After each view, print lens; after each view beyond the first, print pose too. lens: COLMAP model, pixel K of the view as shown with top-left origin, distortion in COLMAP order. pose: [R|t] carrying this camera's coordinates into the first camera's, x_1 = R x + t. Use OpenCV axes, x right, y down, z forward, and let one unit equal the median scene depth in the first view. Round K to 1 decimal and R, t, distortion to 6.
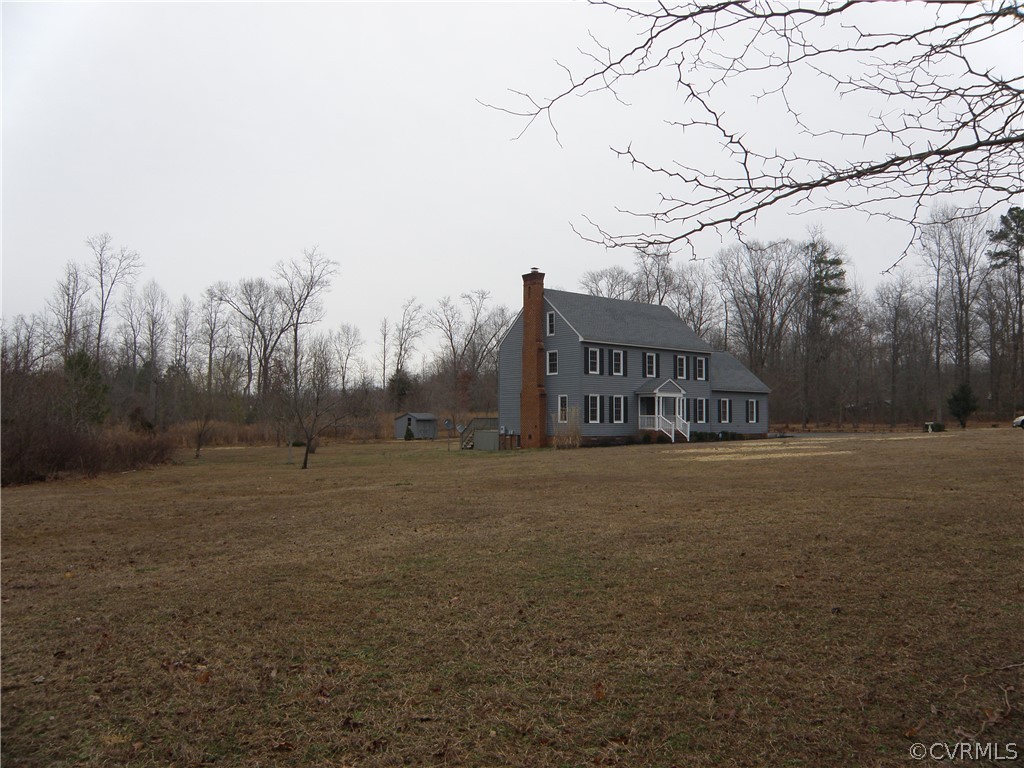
lens RADIAL K [[782.6, 0, 512.0], [0, 782.6, 384.0], [0, 0, 1]] dist [-0.179393, 0.148012]
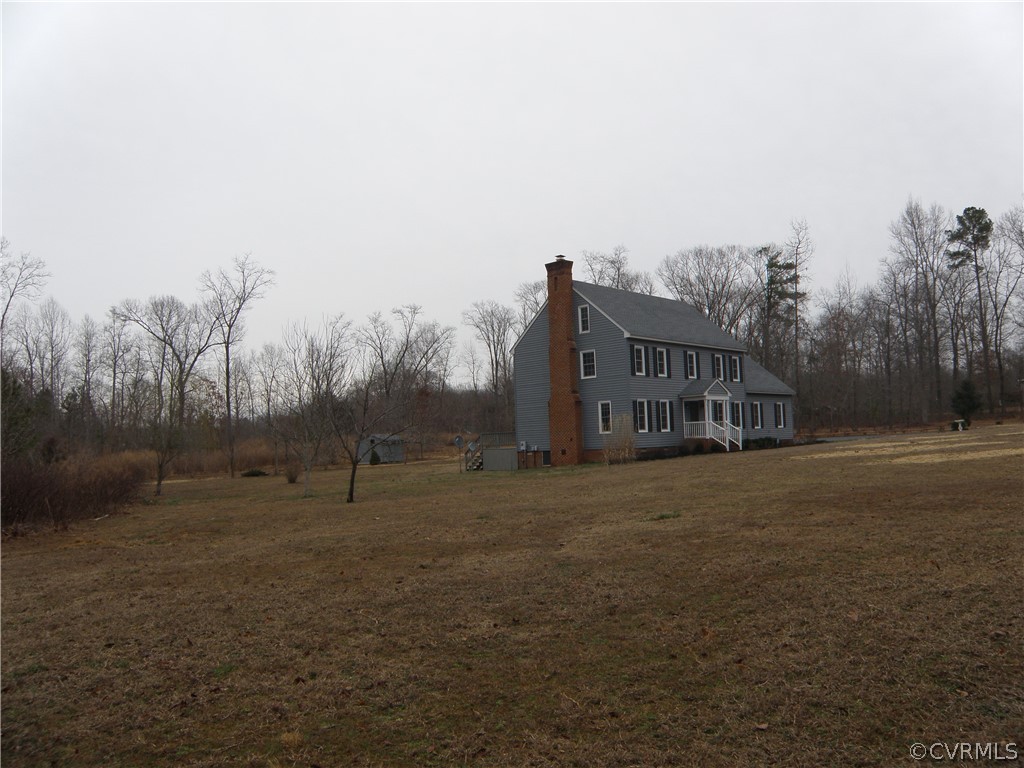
lens RADIAL K [[782.6, 0, 512.0], [0, 782.6, 384.0], [0, 0, 1]] dist [-0.179393, 0.148012]
pose [[0.991163, -0.028913, 0.129459, -0.133682], [0.032594, 0.999120, -0.026409, 0.013289], [-0.128582, 0.030396, 0.991233, 0.152049]]
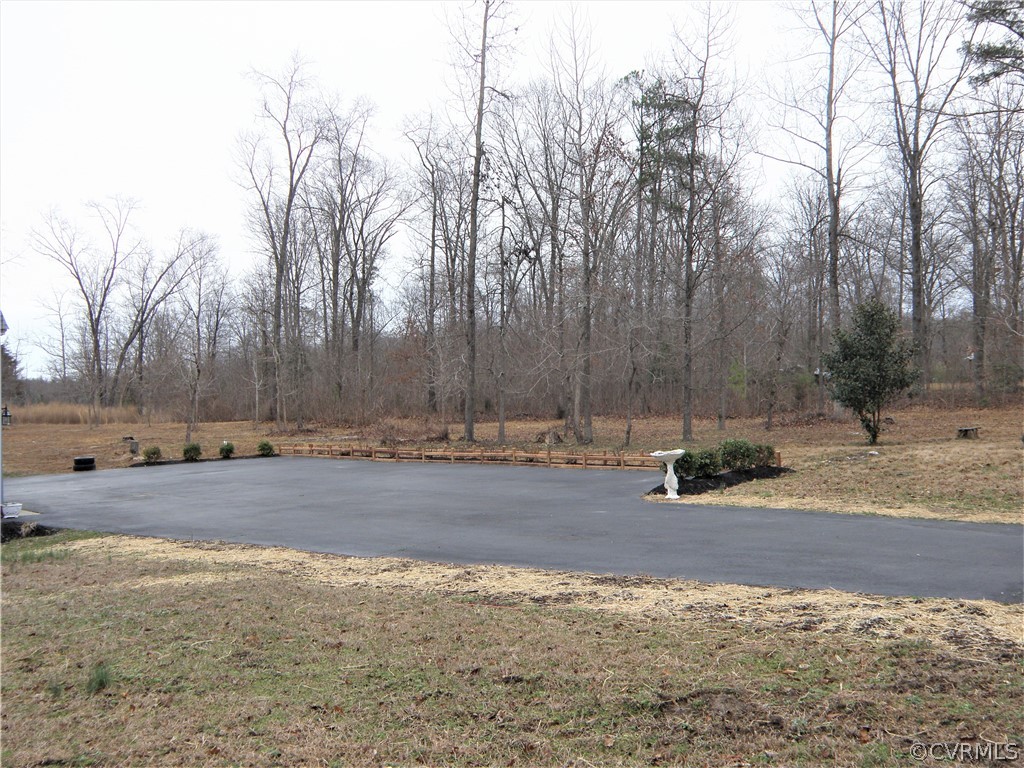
lens RADIAL K [[958.3, 0, 512.0], [0, 958.3, 384.0], [0, 0, 1]] dist [-0.255945, 0.437496]
pose [[0.994709, -0.019347, 0.100894, 0.529363], [0.016693, 0.999494, 0.027078, 0.026044], [-0.101366, -0.025250, 0.994529, 0.797348]]
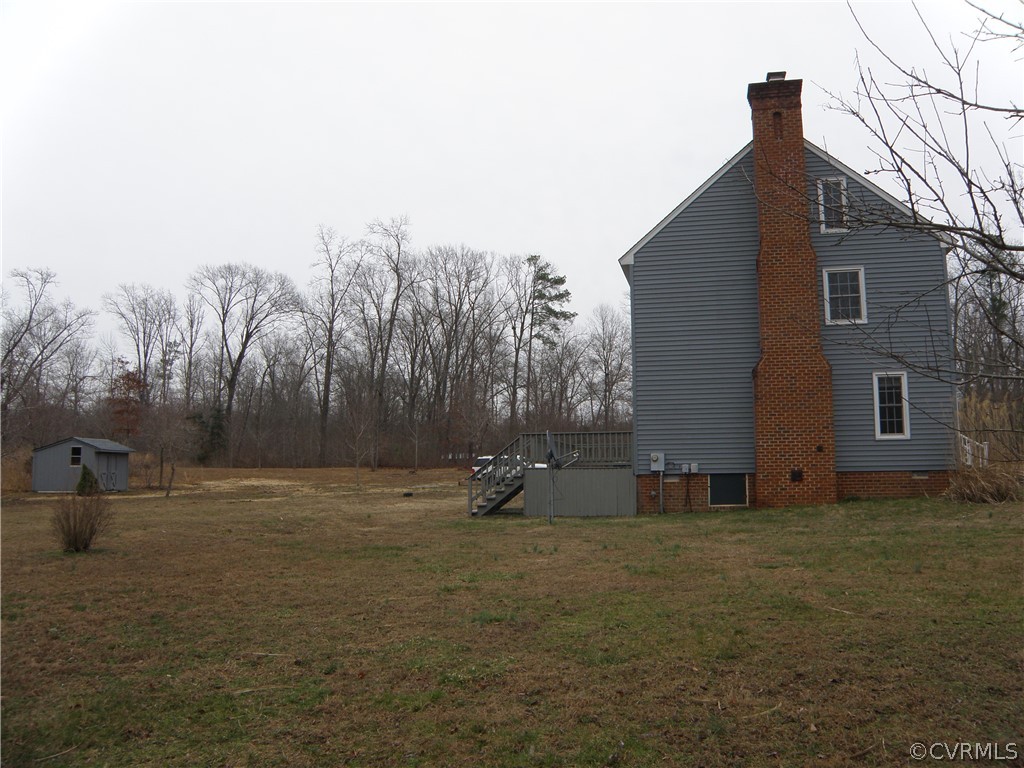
lens RADIAL K [[782.6, 0, 512.0], [0, 782.6, 384.0], [0, 0, 1]] dist [-0.179393, 0.148012]
pose [[0.790751, 0.065854, 0.608586, -0.310613], [-0.024279, 0.996788, -0.076315, 0.051313], [-0.611657, 0.045571, 0.789810, 0.741345]]
